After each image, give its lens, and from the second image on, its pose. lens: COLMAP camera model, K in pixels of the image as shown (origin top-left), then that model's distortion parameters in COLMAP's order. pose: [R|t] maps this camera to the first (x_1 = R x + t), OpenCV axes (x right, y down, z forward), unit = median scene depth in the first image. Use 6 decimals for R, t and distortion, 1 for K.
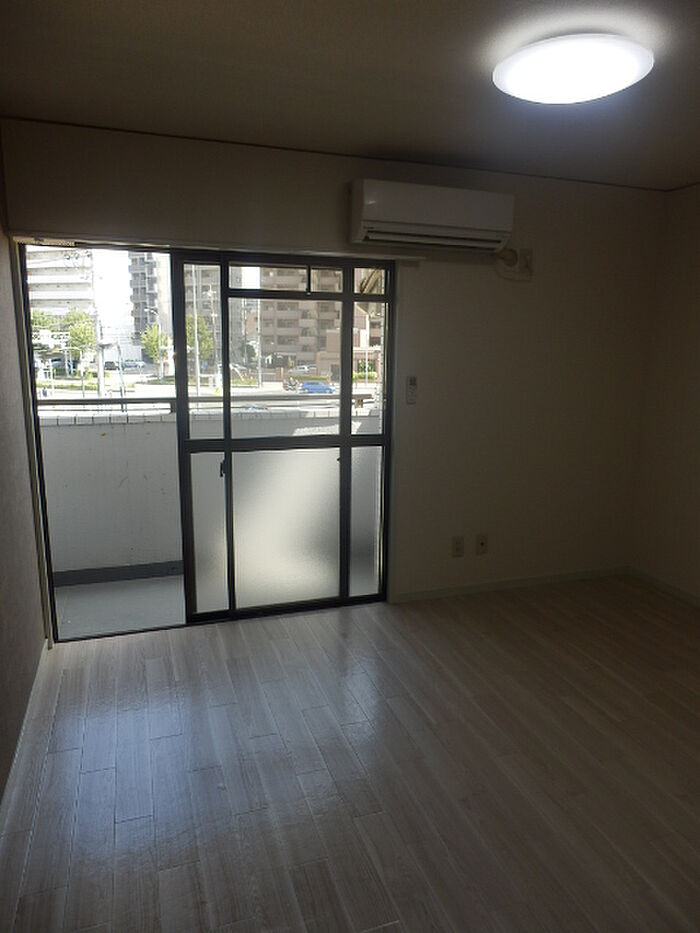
lens RADIAL K [[655.9, 0, 350.0], [0, 655.9, 466.5], [0, 0, 1]] dist [-0.002821, 0.001280]
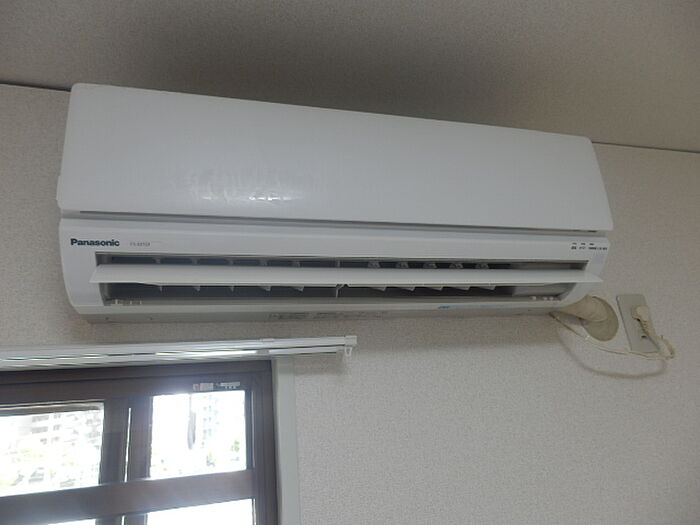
lens RADIAL K [[492.1, 0, 350.0], [0, 492.1, 262.5], [0, 0, 1]] dist [-0.002821, 0.001280]
pose [[0.993779, -0.111321, -0.003230, 0.114490], [0.095471, 0.866501, -0.489961, -0.232892], [0.057342, 0.486605, 0.871738, 0.768941]]
